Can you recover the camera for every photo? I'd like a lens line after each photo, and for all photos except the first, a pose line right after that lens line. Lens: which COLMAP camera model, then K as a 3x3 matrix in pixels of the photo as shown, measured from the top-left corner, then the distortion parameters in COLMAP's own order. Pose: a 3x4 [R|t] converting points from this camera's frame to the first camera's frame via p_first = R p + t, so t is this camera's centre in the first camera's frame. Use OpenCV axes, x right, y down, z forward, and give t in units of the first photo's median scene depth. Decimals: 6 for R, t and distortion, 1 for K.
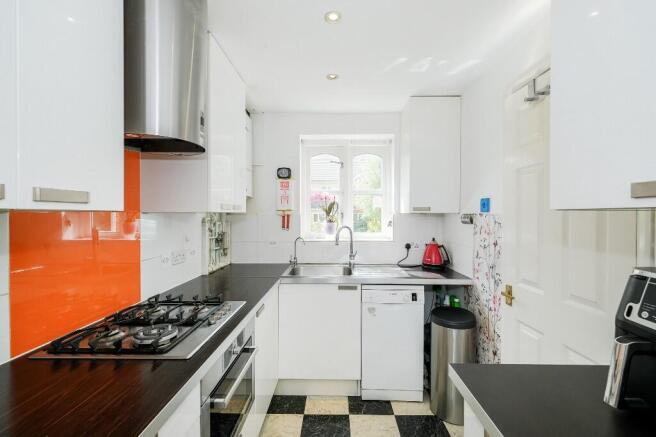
lens RADIAL K [[291.1, 0, 331.0], [0, 291.1, 217.3], [0, 0, 1]] dist [-0.003766, -0.000556]
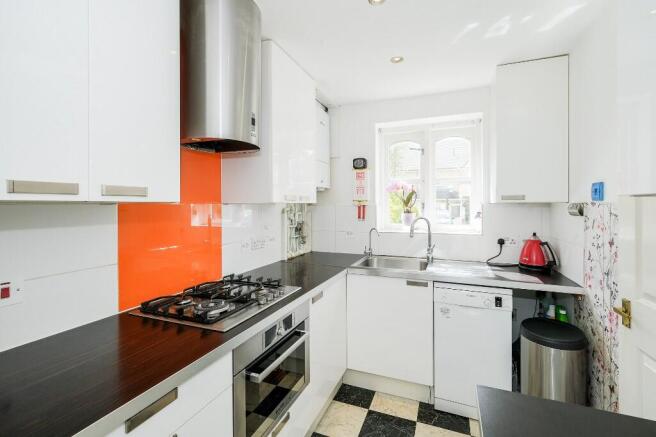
lens RADIAL K [[291.1, 0, 324.2], [0, 291.1, 206.0], [0, 0, 1]] dist [-0.003766, -0.000556]
pose [[0.934487, -0.003107, -0.355984, 0.122019], [0.000766, 0.999977, -0.006716, 0.001001], [0.355997, 0.006003, 0.934468, 0.032141]]
